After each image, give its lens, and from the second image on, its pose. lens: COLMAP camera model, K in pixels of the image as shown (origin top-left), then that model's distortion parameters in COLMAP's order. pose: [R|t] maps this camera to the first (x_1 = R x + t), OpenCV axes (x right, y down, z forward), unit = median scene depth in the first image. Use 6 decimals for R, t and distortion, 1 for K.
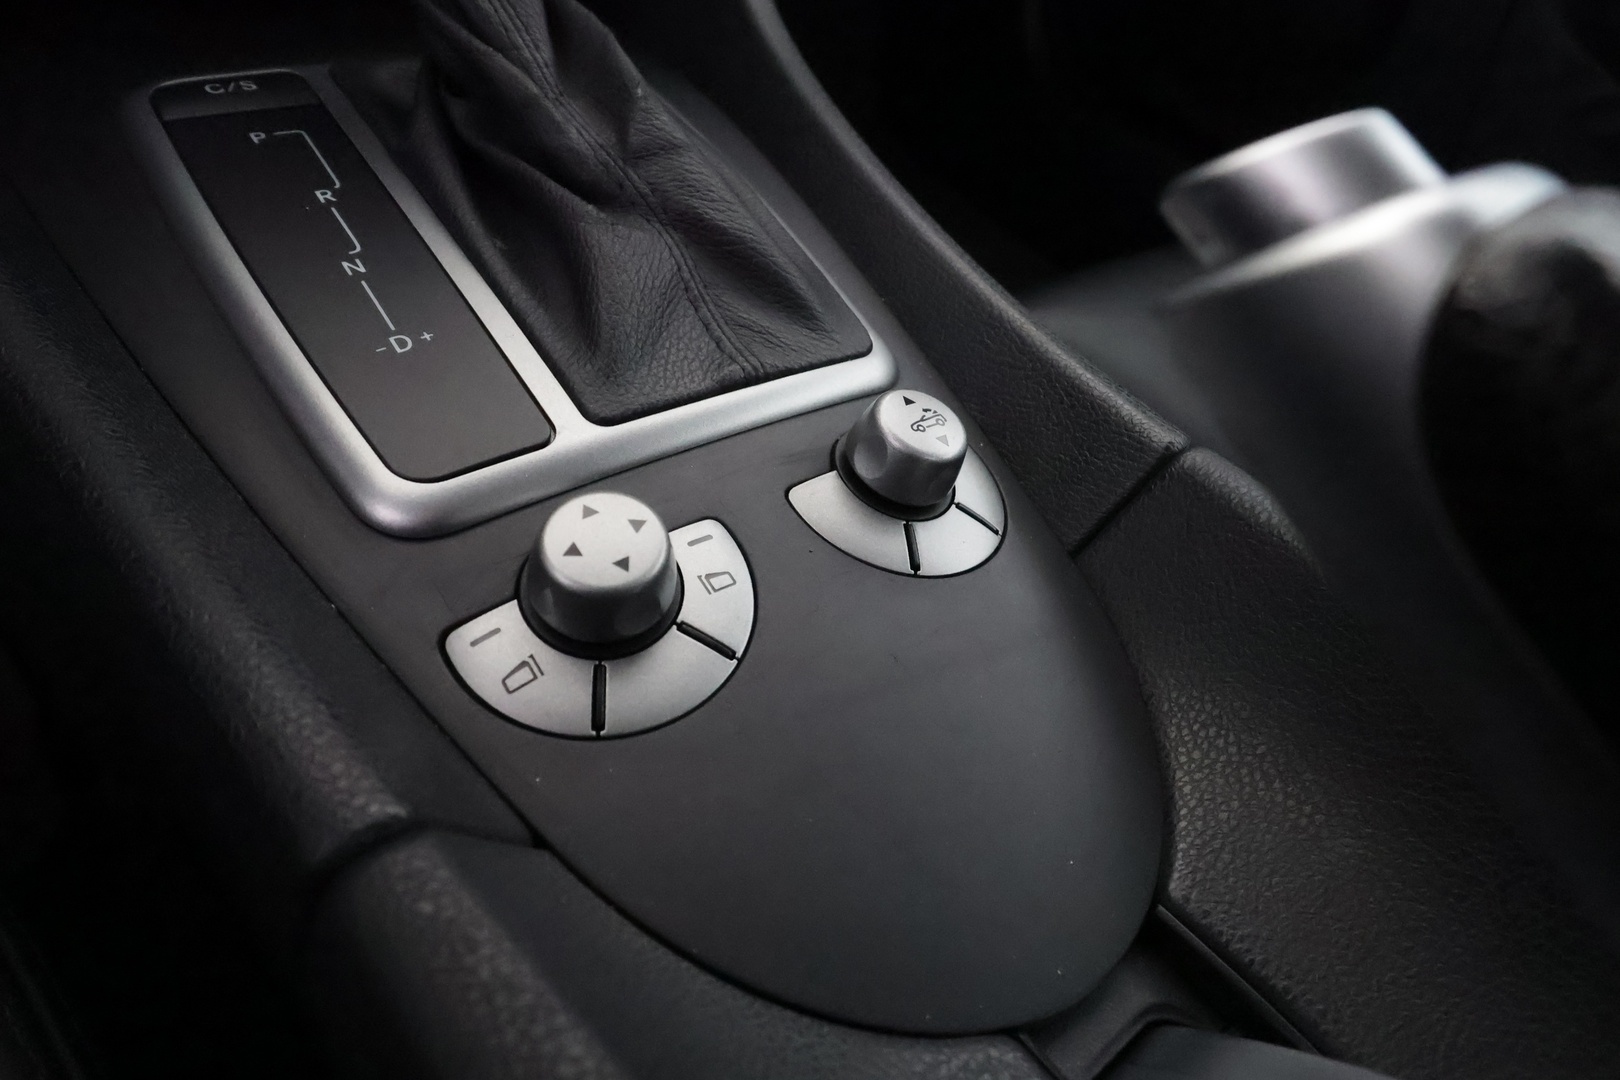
lens RADIAL K [[943.0, 0, 813.3], [0, 943.0, 545.0], [0, 0, 1]] dist [0.007710, 0.003675]
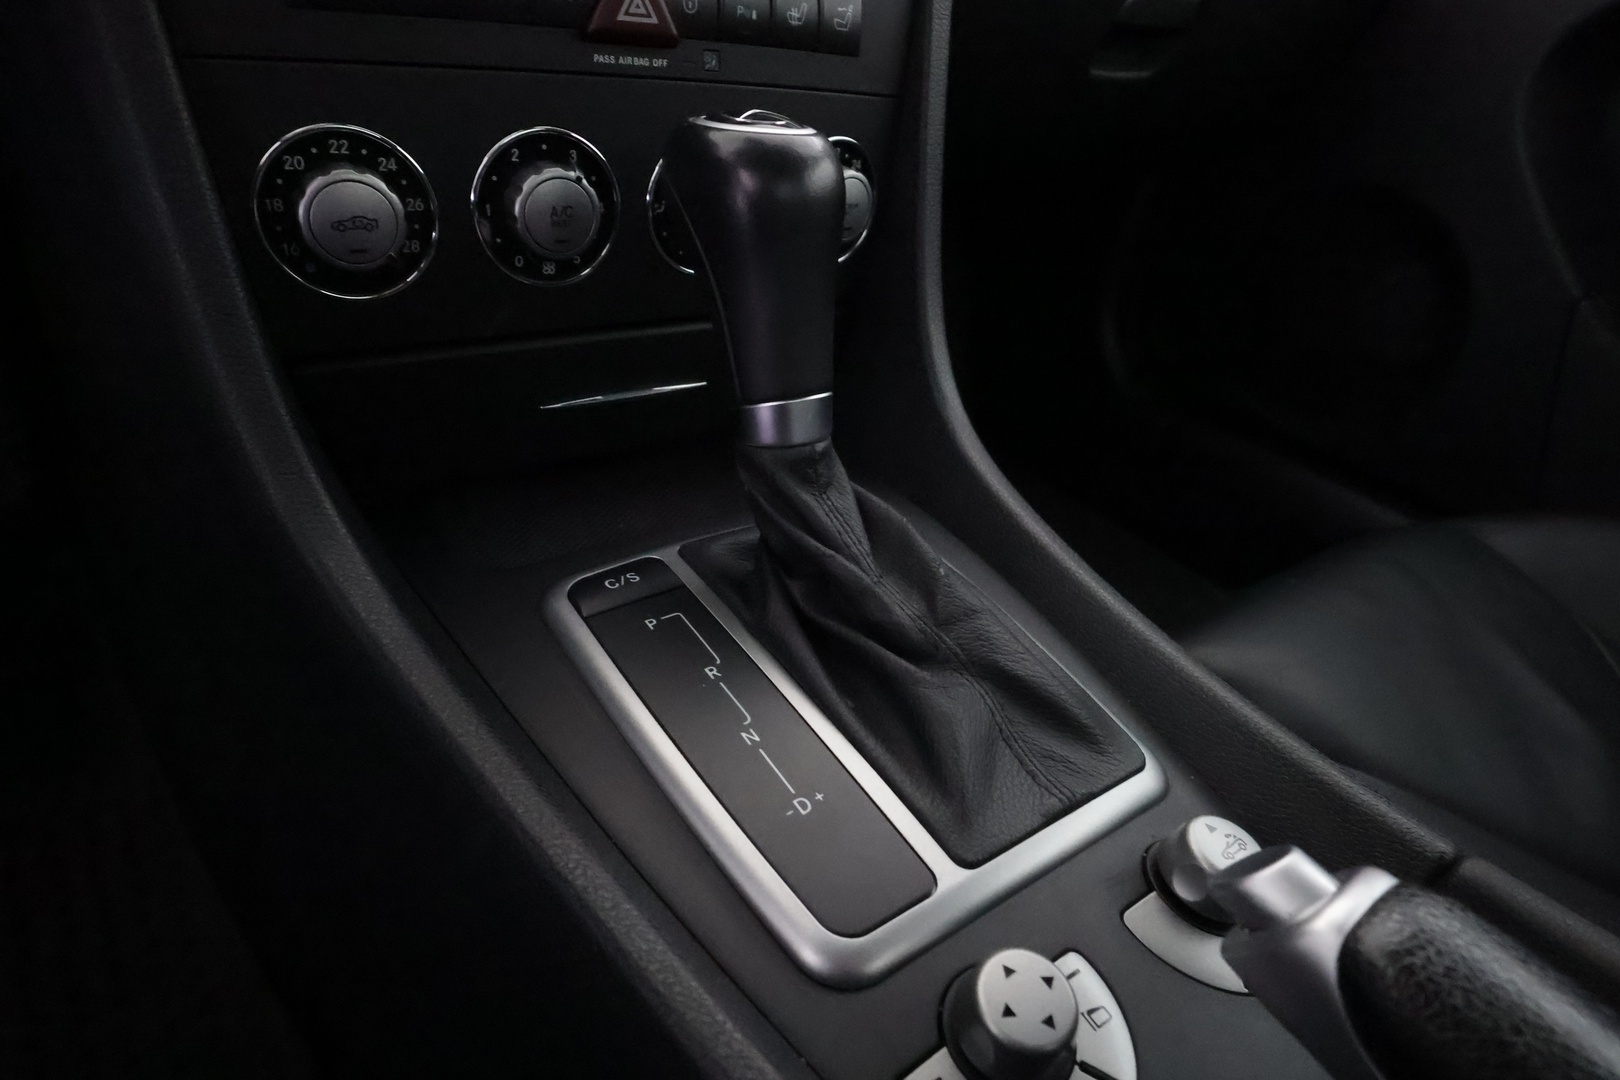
lens RADIAL K [[943.0, 0, 806.3], [0, 943.0, 537.8], [0, 0, 1]] dist [0.007710, 0.003675]
pose [[0.995677, -0.060234, -0.070710, -0.285348], [0.039515, 0.963597, -0.264424, -0.199333], [0.084063, 0.260487, 0.961811, -0.270595]]
